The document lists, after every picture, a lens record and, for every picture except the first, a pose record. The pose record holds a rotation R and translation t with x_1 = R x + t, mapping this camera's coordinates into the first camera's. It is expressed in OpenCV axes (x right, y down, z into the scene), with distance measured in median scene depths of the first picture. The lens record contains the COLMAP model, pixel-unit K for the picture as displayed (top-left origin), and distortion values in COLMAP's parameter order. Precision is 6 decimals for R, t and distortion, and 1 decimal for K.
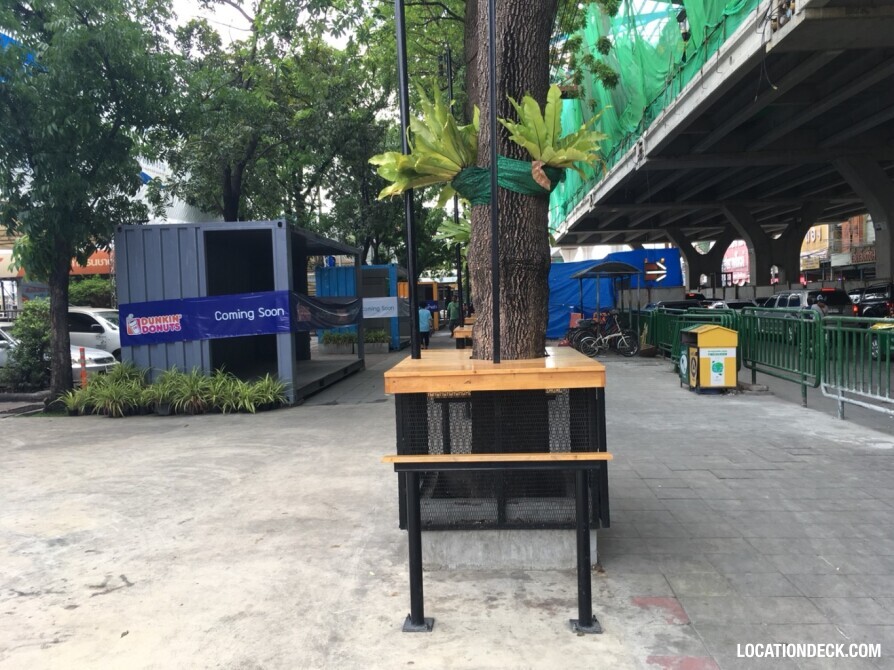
lens RADIAL K [[760.2, 0, 449.5], [0, 760.2, 332.2], [0, 0, 1]] dist [0.071997, -0.097884]
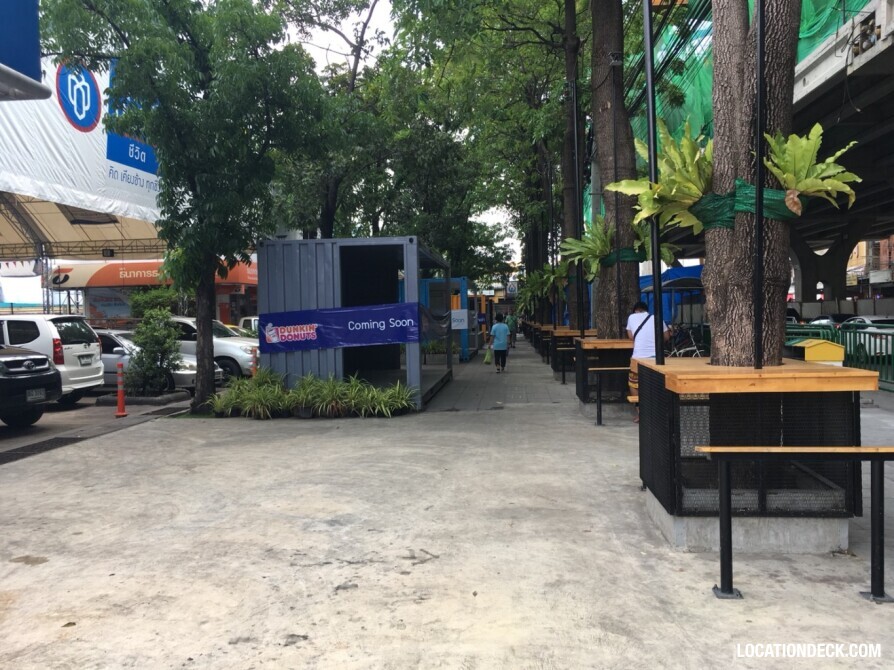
lens RADIAL K [[760.2, 0, 449.5], [0, 760.2, 332.2], [0, 0, 1]] dist [0.071997, -0.097884]
pose [[0.999601, 0.010738, -0.026142, -0.274833], [-0.011181, 0.999795, -0.016861, 0.008001], [0.025956, 0.017146, 0.999516, -0.111160]]
